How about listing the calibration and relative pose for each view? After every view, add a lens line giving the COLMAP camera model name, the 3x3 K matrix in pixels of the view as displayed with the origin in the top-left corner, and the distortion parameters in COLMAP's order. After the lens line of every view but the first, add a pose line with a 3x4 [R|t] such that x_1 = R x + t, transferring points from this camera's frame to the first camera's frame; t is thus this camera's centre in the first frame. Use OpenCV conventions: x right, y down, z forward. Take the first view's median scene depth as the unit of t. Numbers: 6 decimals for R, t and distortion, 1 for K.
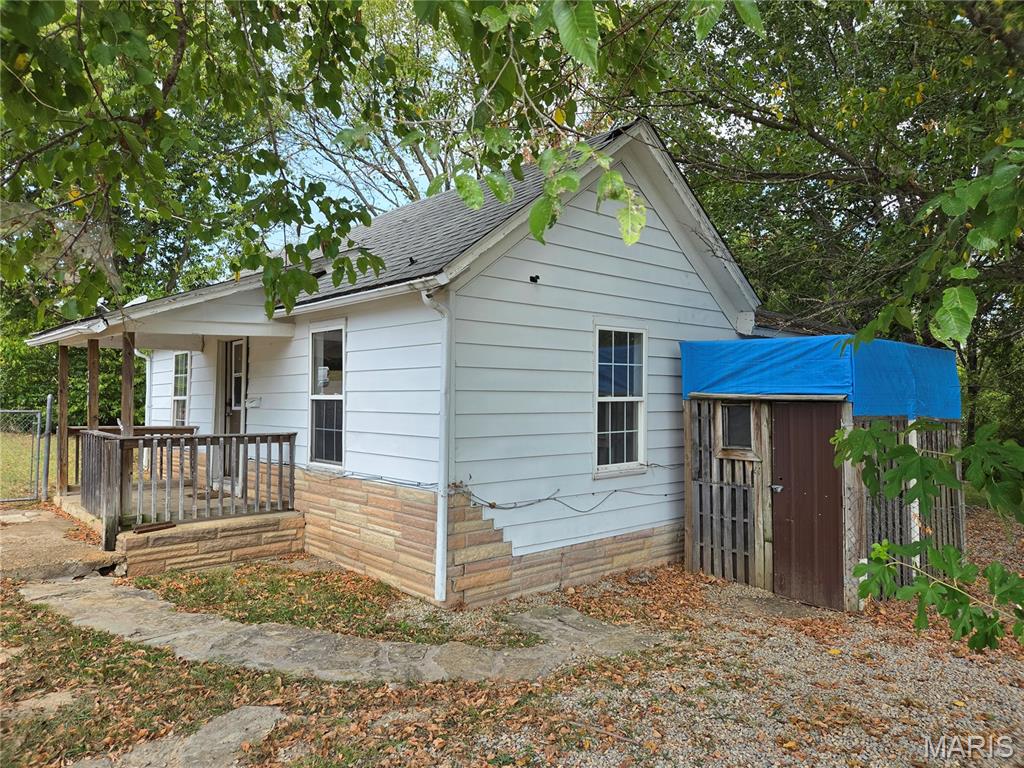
lens RADIAL K [[700.1, 0, 514.6], [0, 700.1, 380.0], [0, 0, 1]] dist [0.053475, -0.002400]
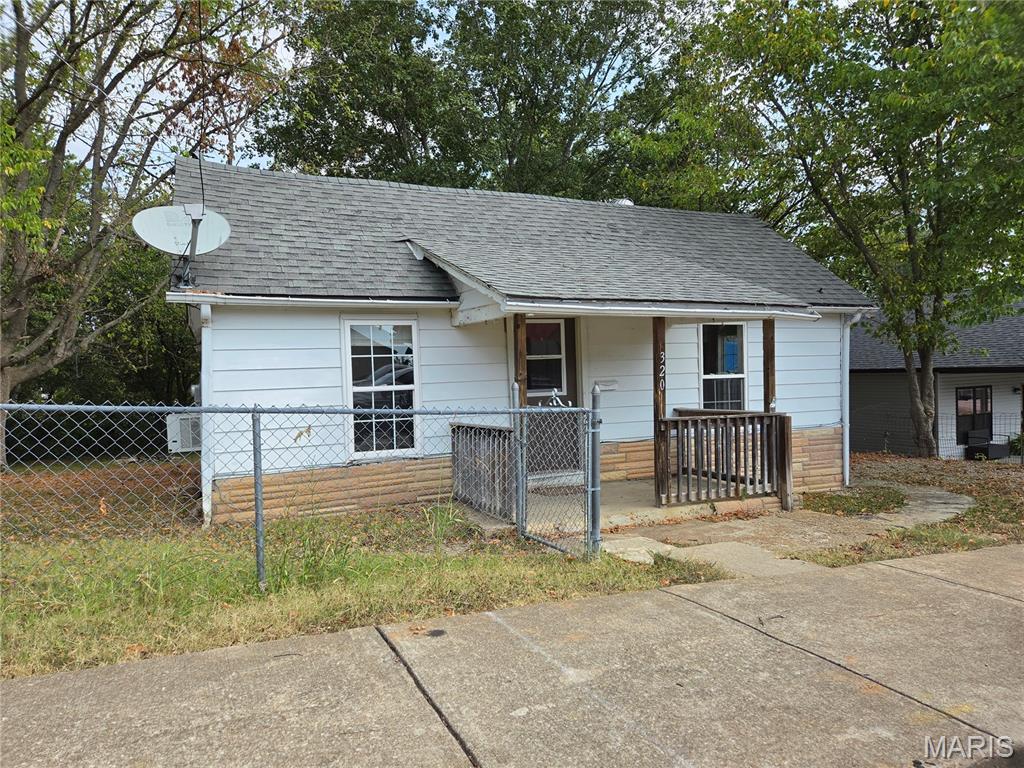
lens RADIAL K [[700.1, 0, 514.1], [0, 700.1, 383.5], [0, 0, 1]] dist [0.053475, -0.002400]
pose [[0.294722, -0.027990, 0.955173, -1.719204], [-0.001533, 0.999556, 0.029764, -0.001469], [-0.955582, -0.010237, 0.294548, 1.051964]]
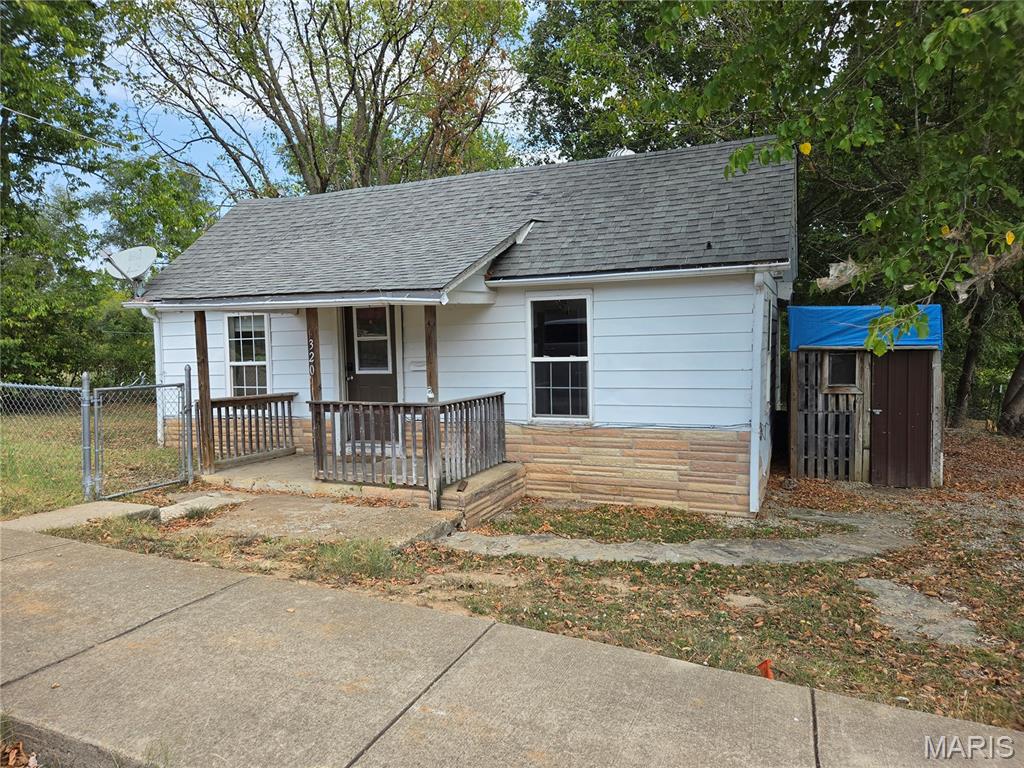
lens RADIAL K [[700.1, 0, 512.1], [0, 700.1, 385.1], [0, 0, 1]] dist [0.053475, -0.002400]
pose [[0.903191, -0.050584, 0.426248, -0.871424], [0.014586, 0.996075, 0.087299, -0.035498], [-0.428991, -0.072630, 0.900384, 0.022024]]
